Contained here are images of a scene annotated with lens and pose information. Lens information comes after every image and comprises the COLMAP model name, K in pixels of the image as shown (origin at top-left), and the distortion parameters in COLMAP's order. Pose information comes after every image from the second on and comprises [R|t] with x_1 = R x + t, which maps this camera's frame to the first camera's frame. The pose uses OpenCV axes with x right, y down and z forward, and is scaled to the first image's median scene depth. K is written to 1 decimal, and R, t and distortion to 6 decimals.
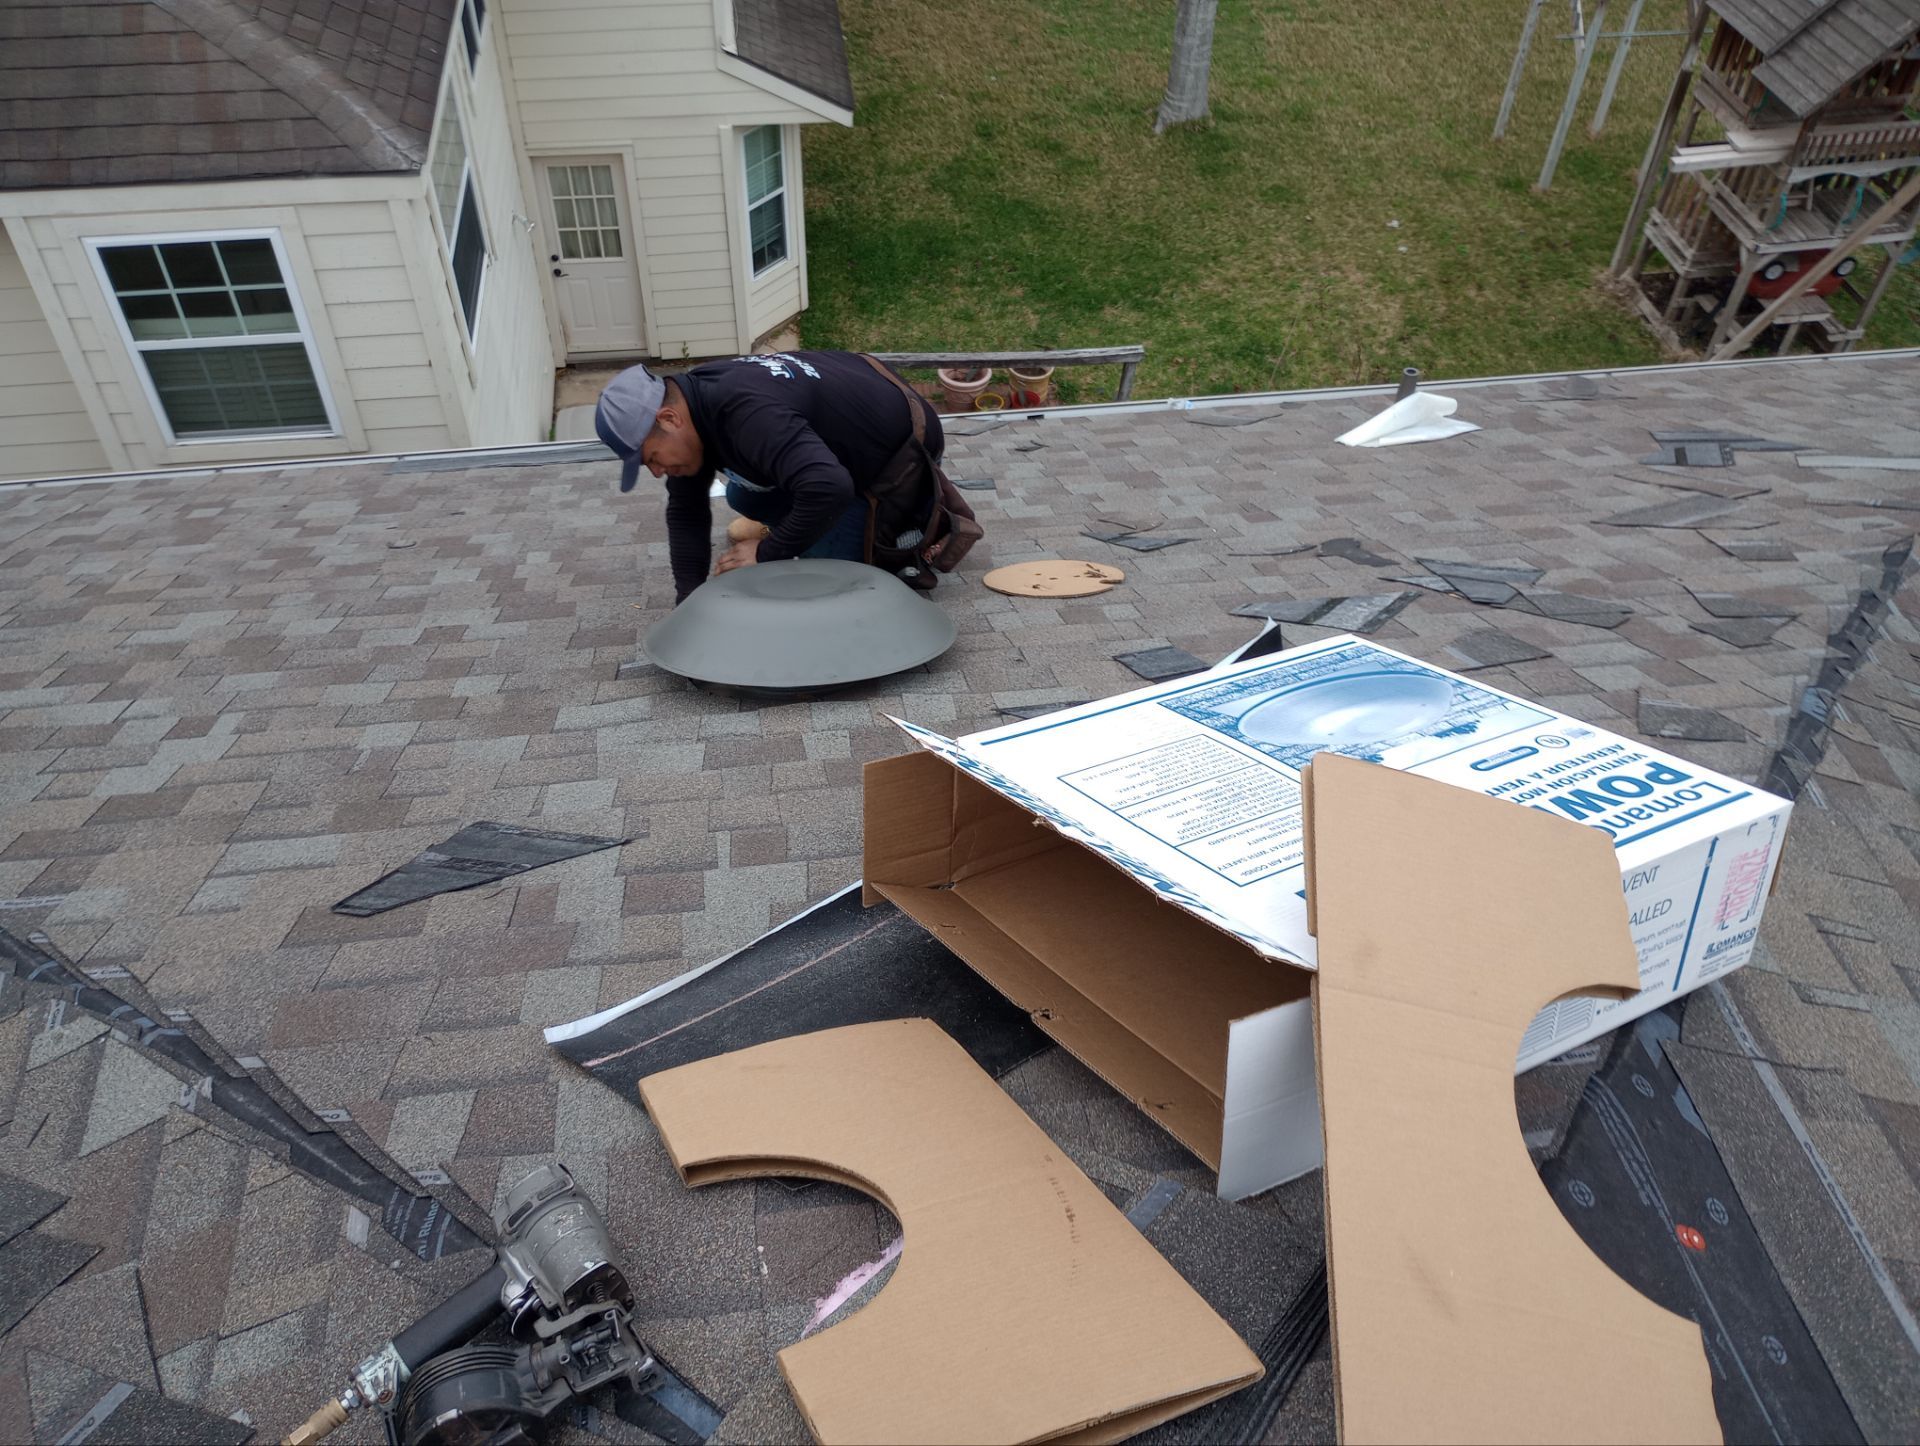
lens RADIAL K [[1532.3, 0, 923.3], [0, 1532.3, 750.0], [0, 0, 1]] dist [0.067578, -0.088629]
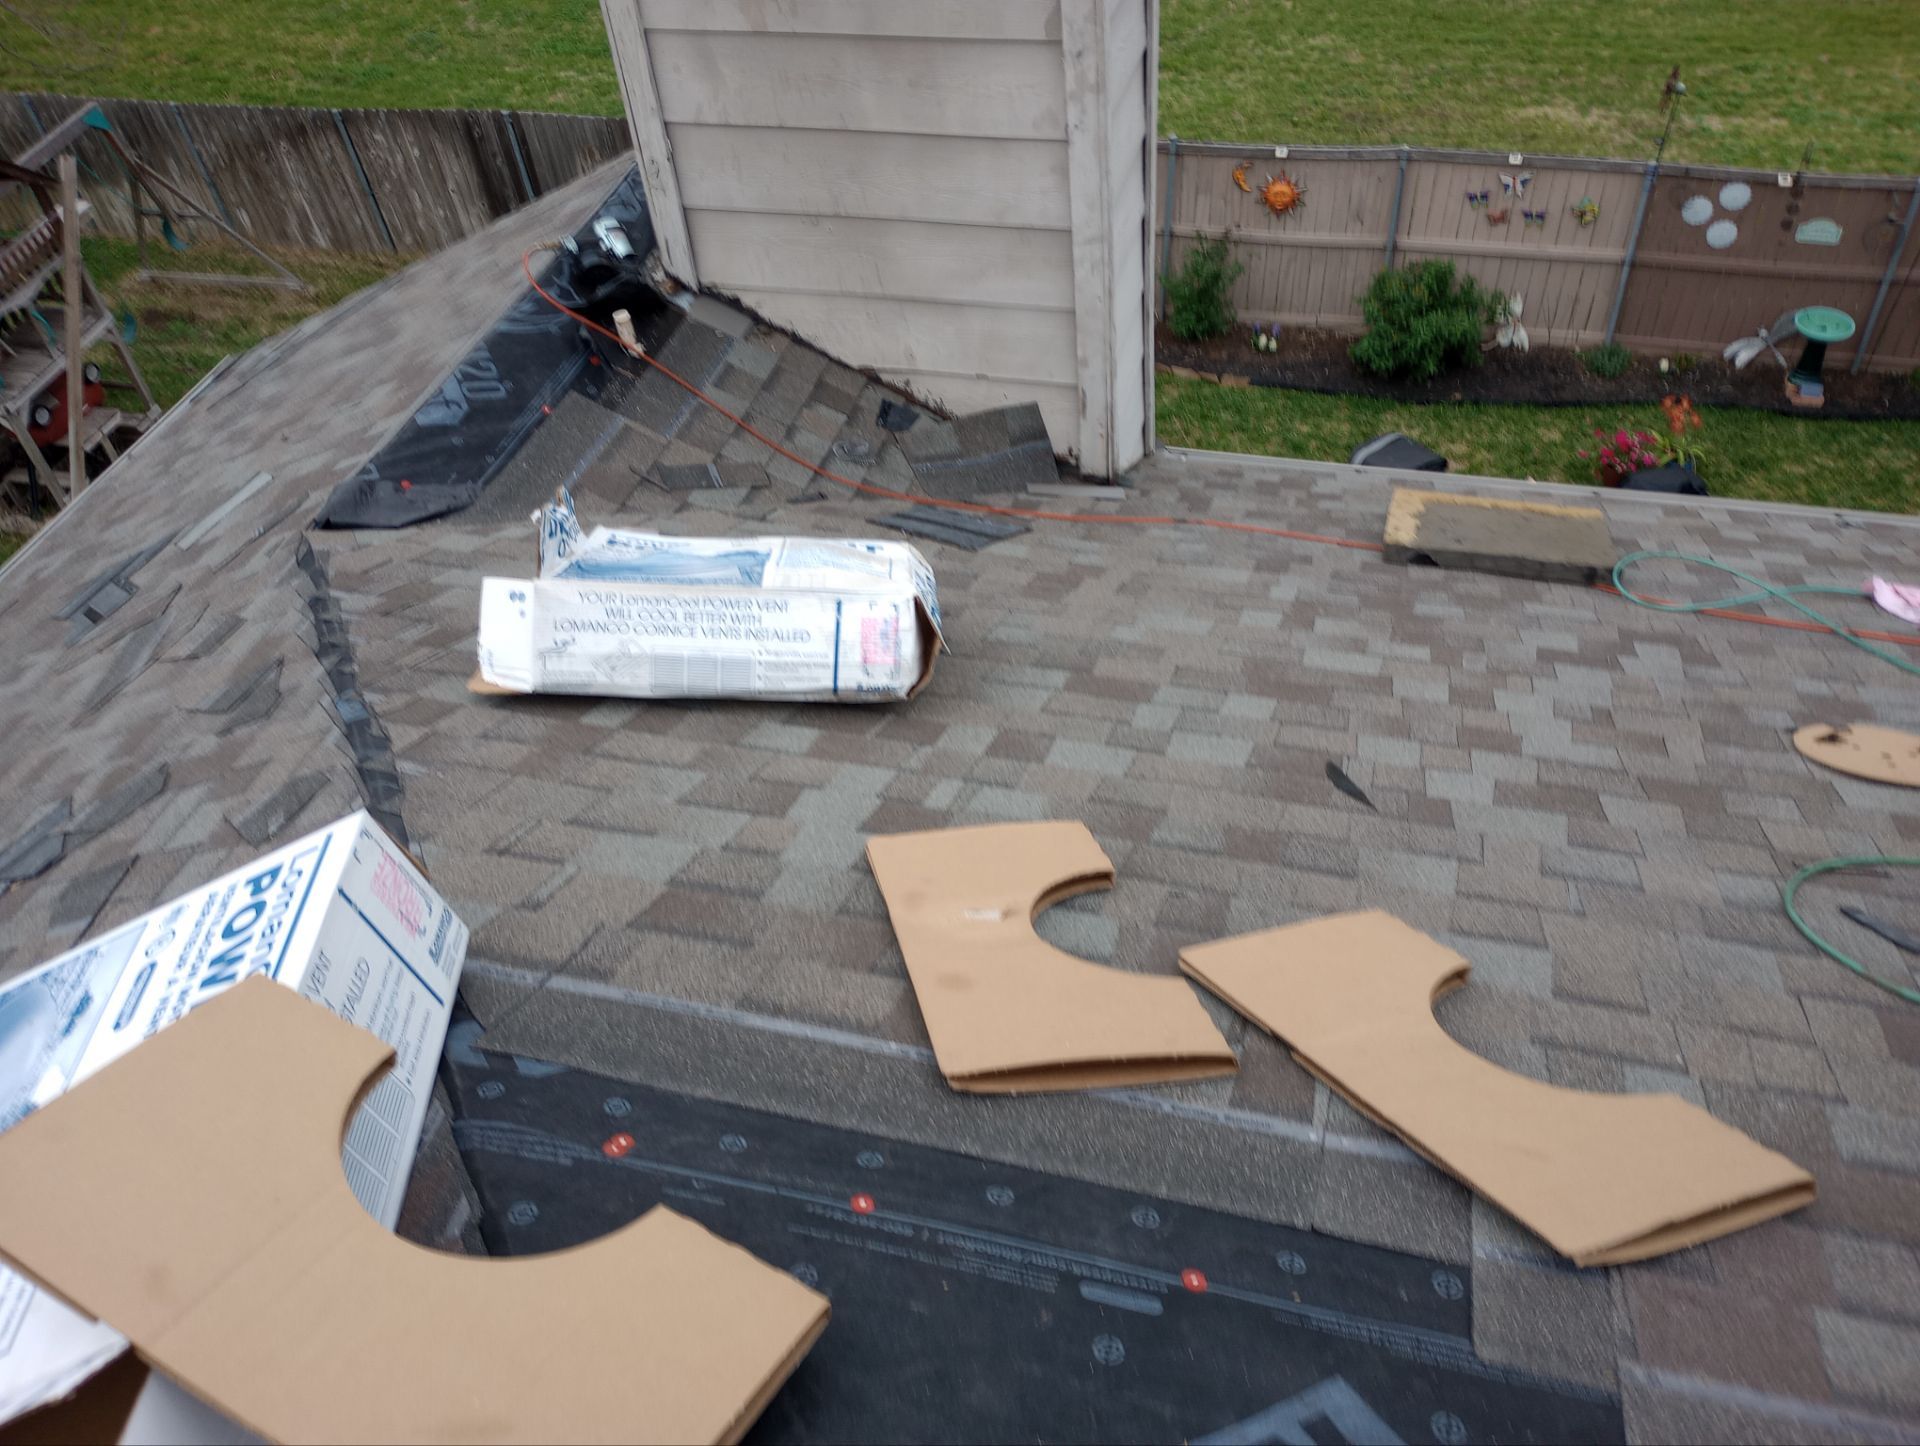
lens RADIAL K [[1532.3, 0, 923.3], [0, 1532.3, 750.0], [0, 0, 1]] dist [0.067578, -0.088629]
pose [[0.425207, -0.690618, 0.585017, 0.093393], [0.731549, 0.642833, 0.227160, 0.031721], [-0.532949, 0.331379, 0.778559, -0.019490]]
